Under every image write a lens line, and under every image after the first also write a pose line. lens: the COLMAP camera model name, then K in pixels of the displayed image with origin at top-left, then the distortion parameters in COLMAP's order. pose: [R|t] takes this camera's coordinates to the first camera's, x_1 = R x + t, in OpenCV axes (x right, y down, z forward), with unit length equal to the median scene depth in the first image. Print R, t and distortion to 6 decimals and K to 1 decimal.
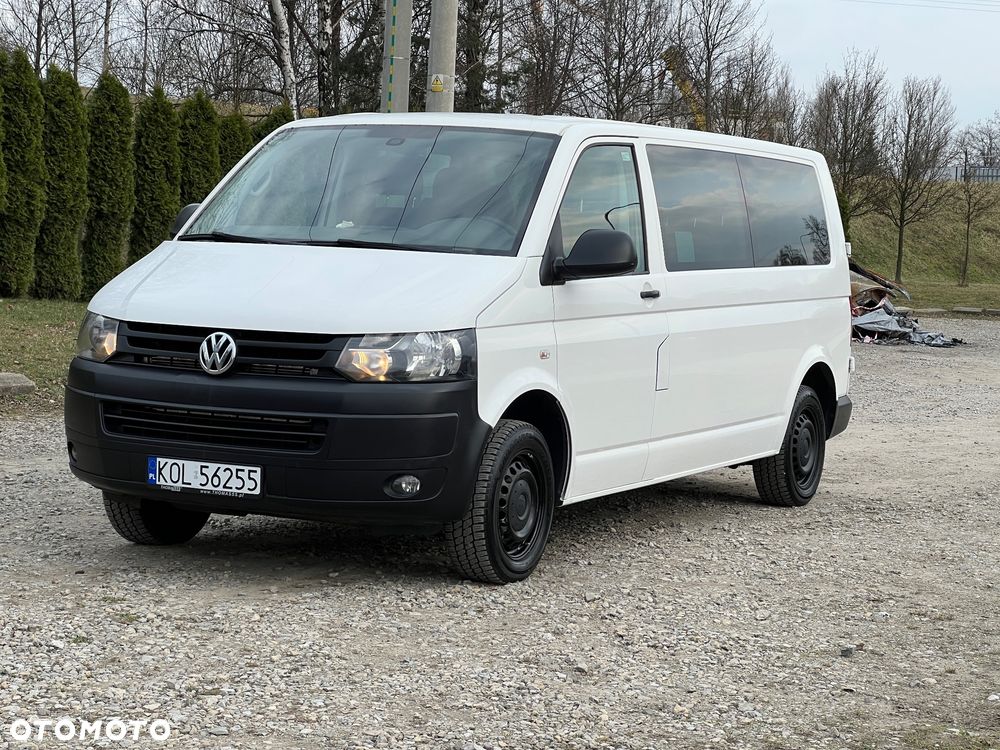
lens RADIAL K [[2262.4, 0, 516.8], [0, 2262.4, 344.5], [0, 0, 1]] dist [-0.287219, 7.712245]
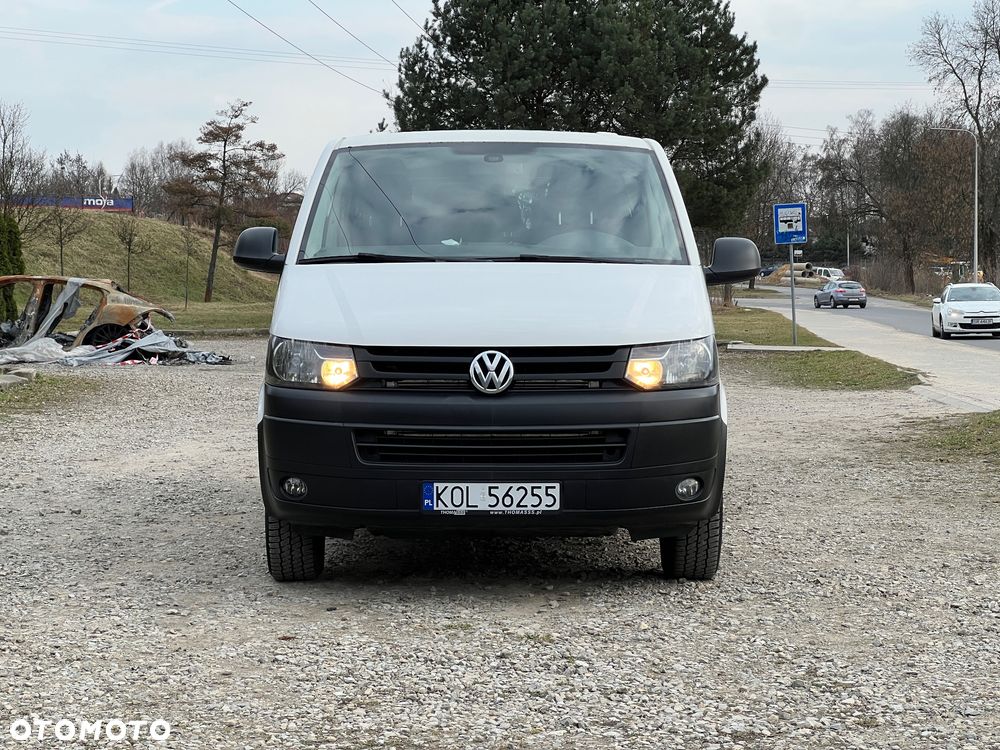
lens RADIAL K [[2262.4, 0, 516.8], [0, 2262.4, 344.5], [0, 0, 1]] dist [-0.287219, 7.712245]
pose [[0.889964, -0.053270, 0.452909, -0.569828], [0.058412, 0.998289, 0.002638, -0.010262], [-0.452275, 0.024107, 0.891553, 0.111274]]
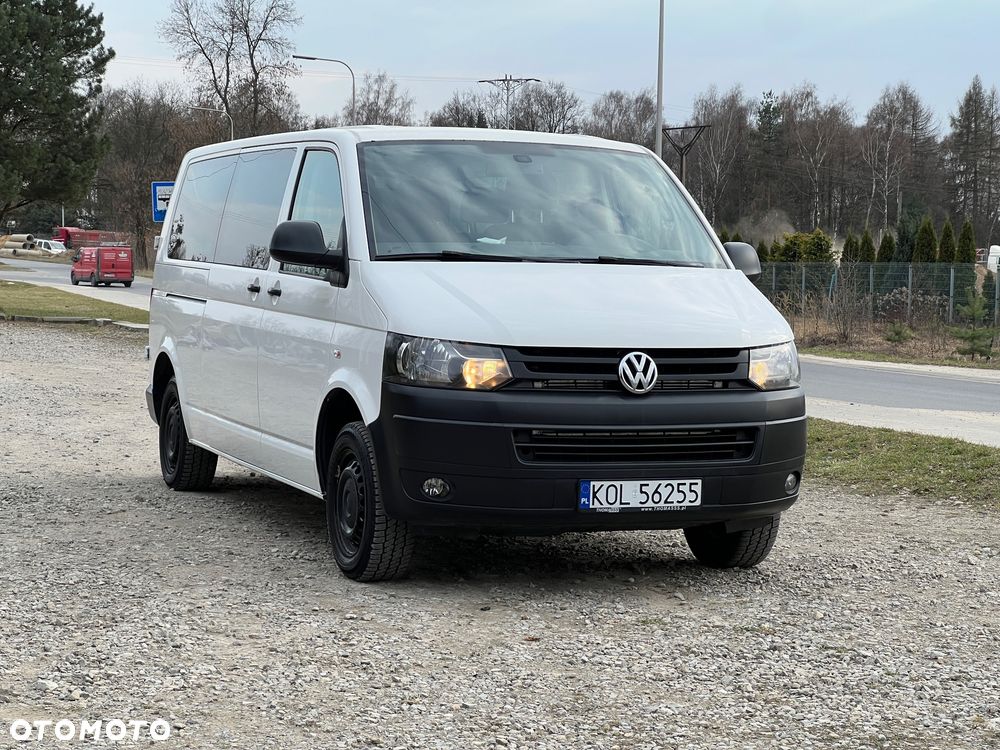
lens RADIAL K [[2262.4, 0, 516.8], [0, 2262.4, 344.5], [0, 0, 1]] dist [-0.287219, 7.712245]
pose [[0.675357, -0.053382, 0.735556, -0.917407], [0.043169, 0.998528, 0.032830, -0.044797], [-0.736226, 0.009581, 0.676668, 0.349254]]
